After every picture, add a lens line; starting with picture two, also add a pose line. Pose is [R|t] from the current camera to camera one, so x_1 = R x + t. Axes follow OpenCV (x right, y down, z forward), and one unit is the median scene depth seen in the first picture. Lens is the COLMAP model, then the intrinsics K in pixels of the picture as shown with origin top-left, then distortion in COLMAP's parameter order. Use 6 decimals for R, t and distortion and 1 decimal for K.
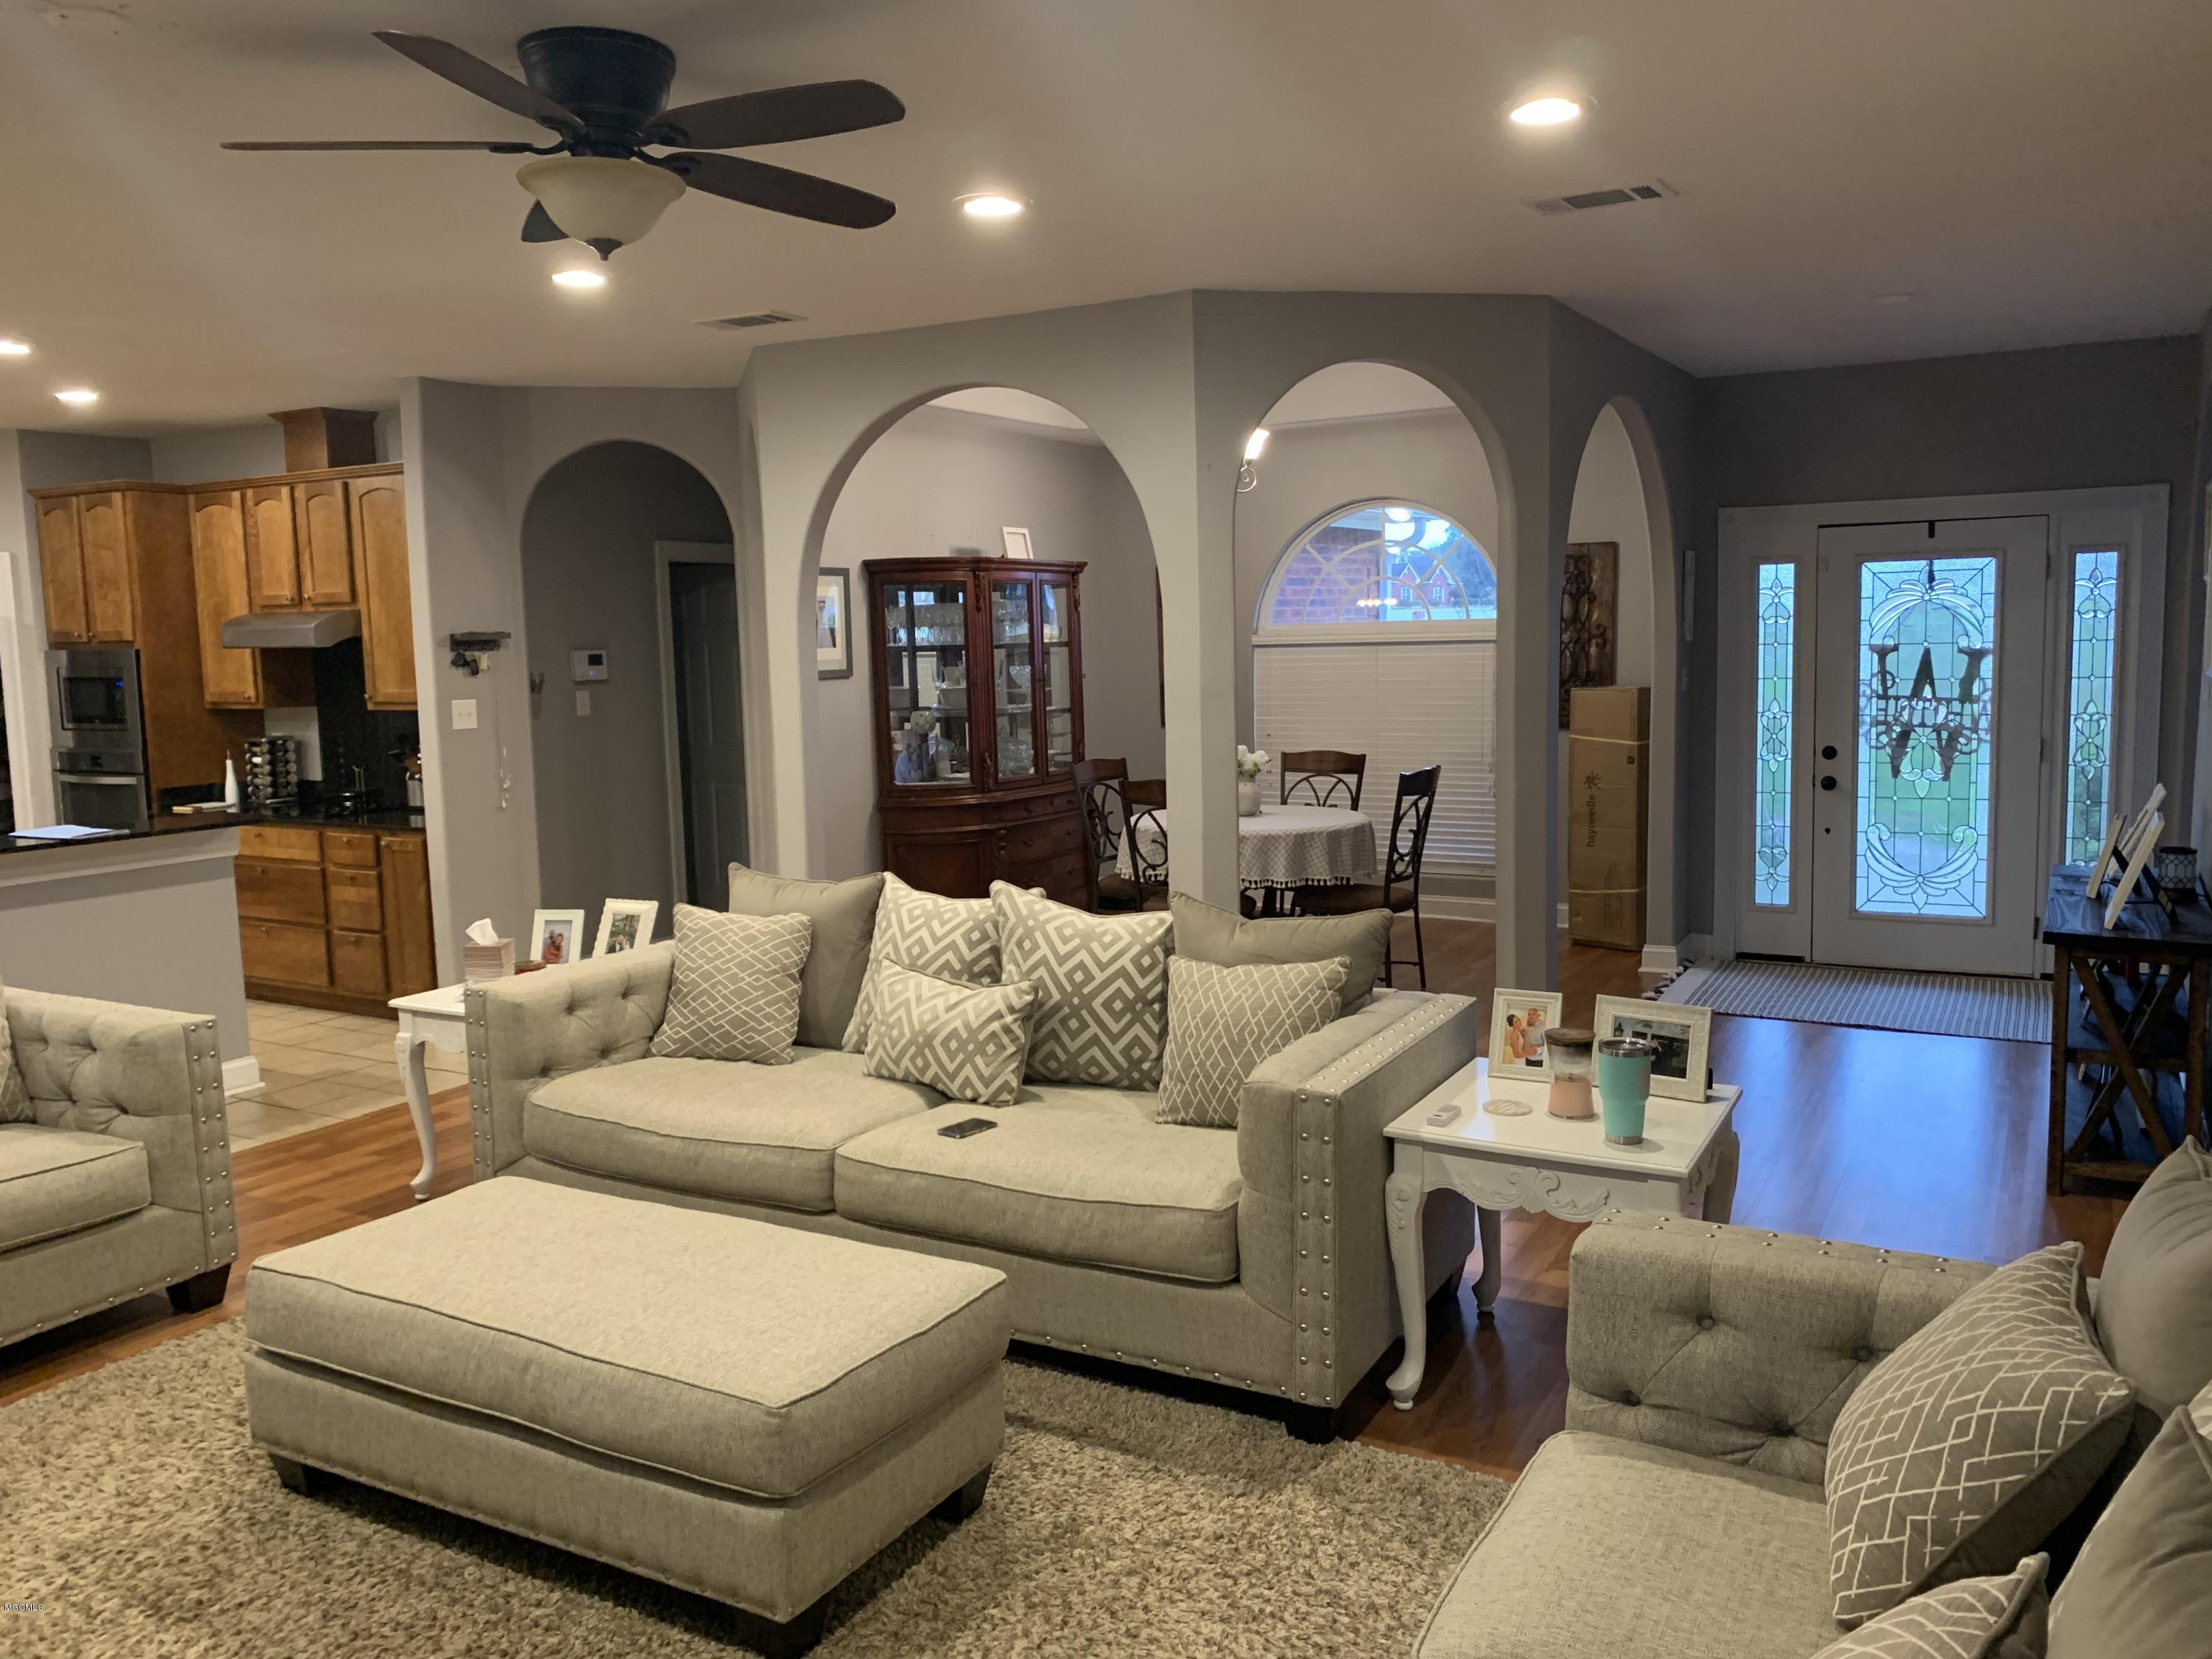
lens RADIAL K [[1694.7, 0, 1105.4], [0, 1694.7, 818.2], [0, 0, 1]] dist [0.061366, -0.066787]
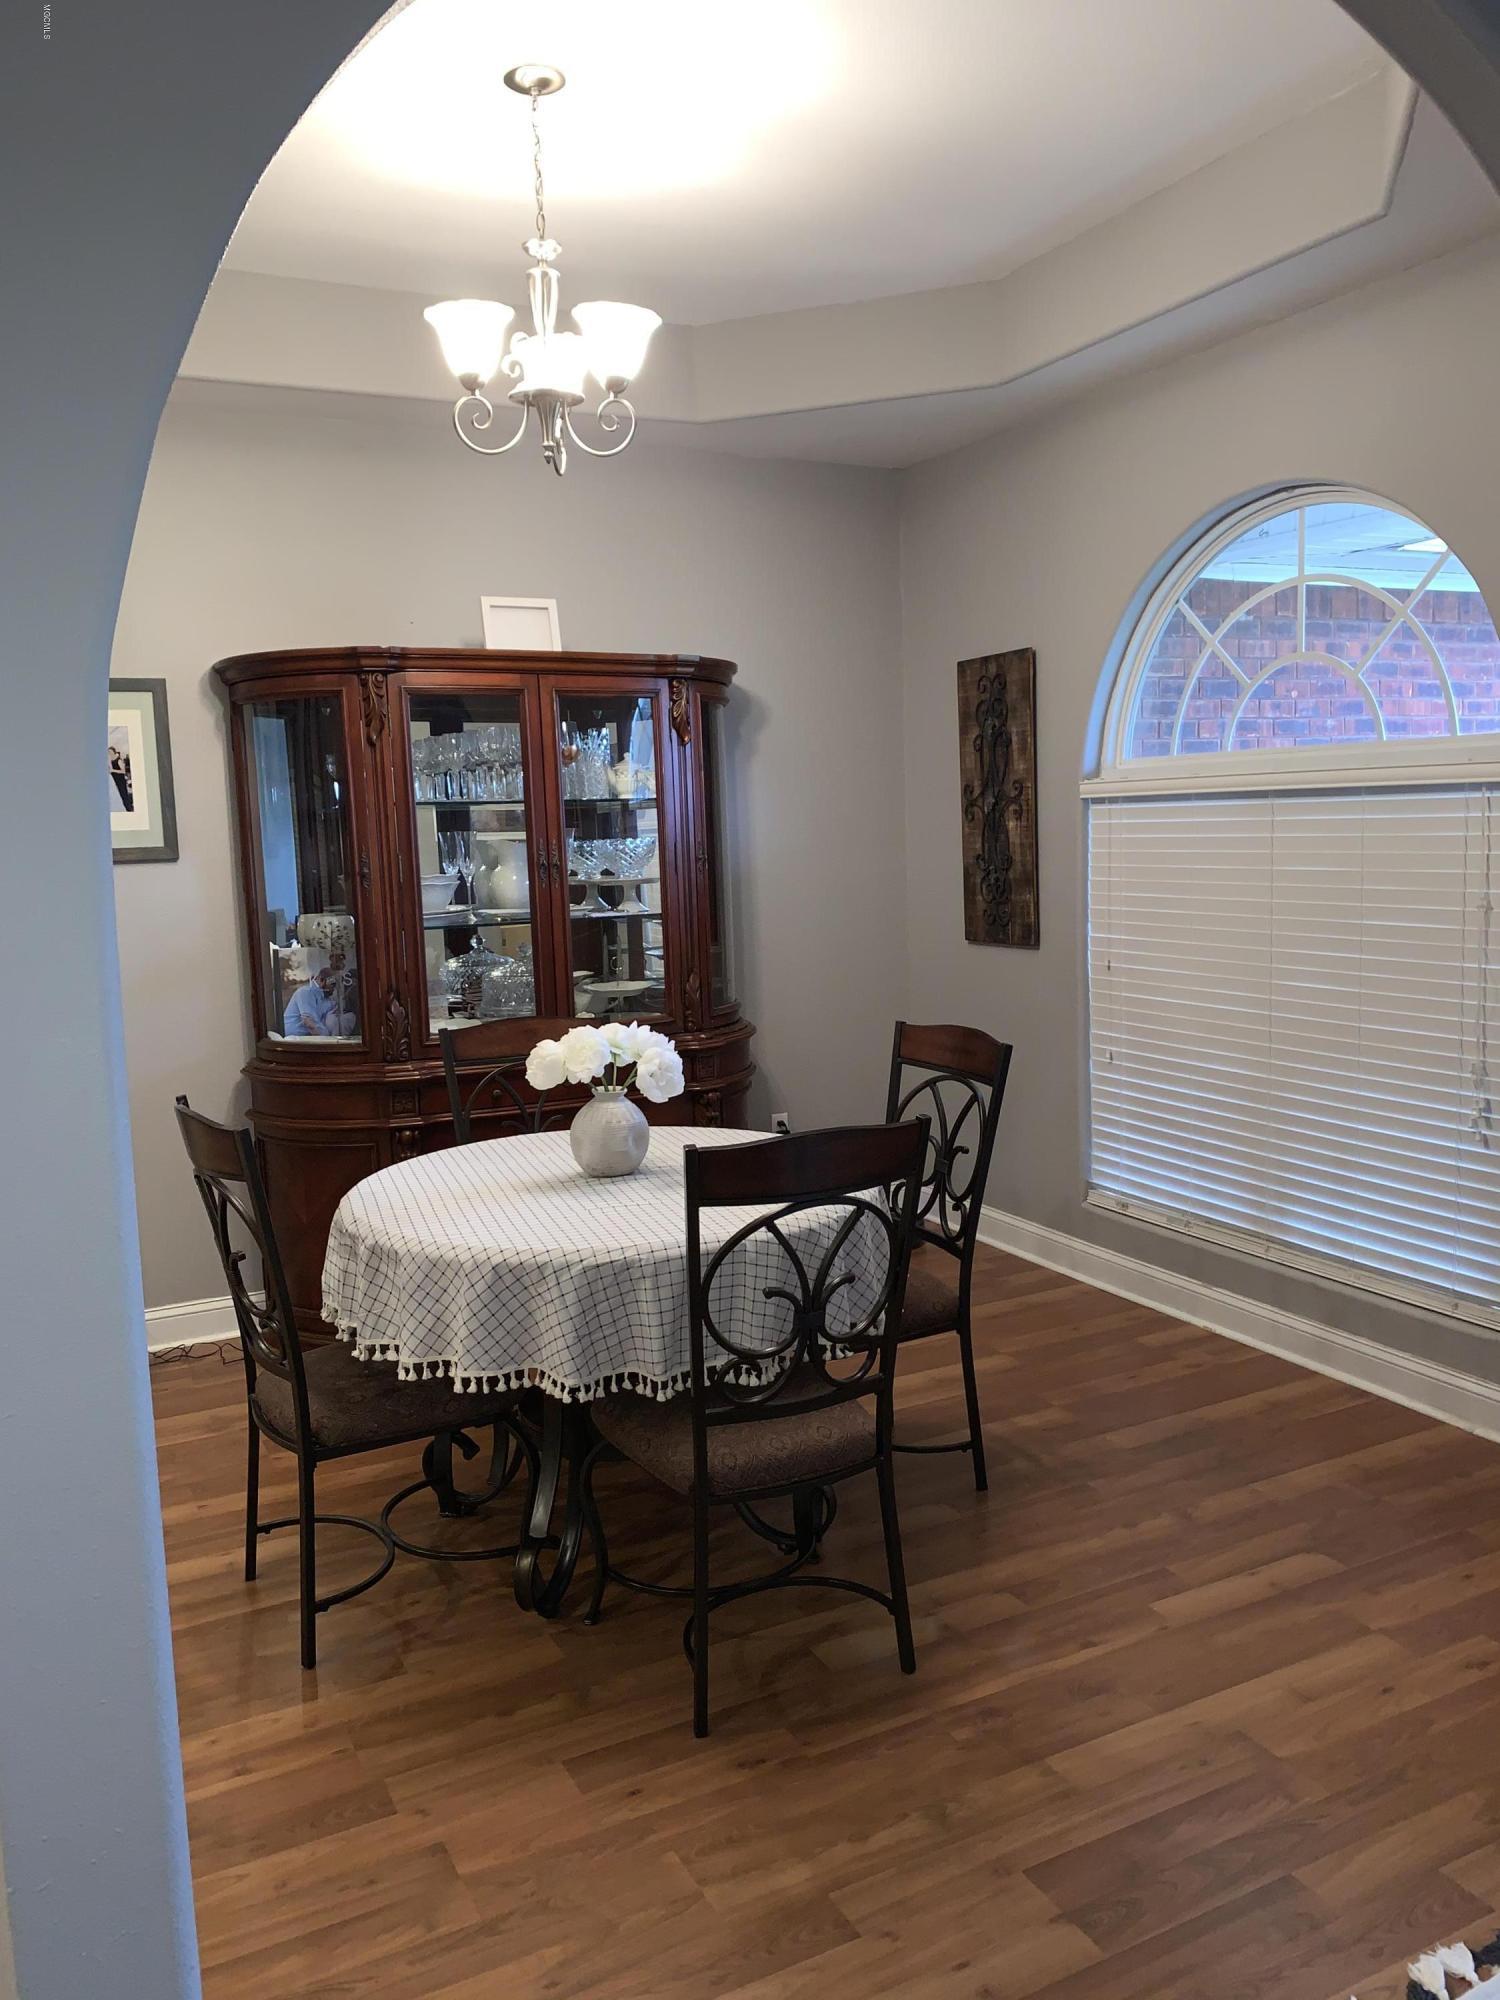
lens RADIAL K [[1532.3, 0, 753.1], [0, 1532.3, 1008.0], [0, 0, 1]] dist [0.061366, -0.066787]
pose [[0.833525, 0.058937, -0.549329, 0.308386], [-0.045807, 0.998243, 0.037596, -0.057020], [0.550580, -0.006174, 0.834760, 0.615453]]
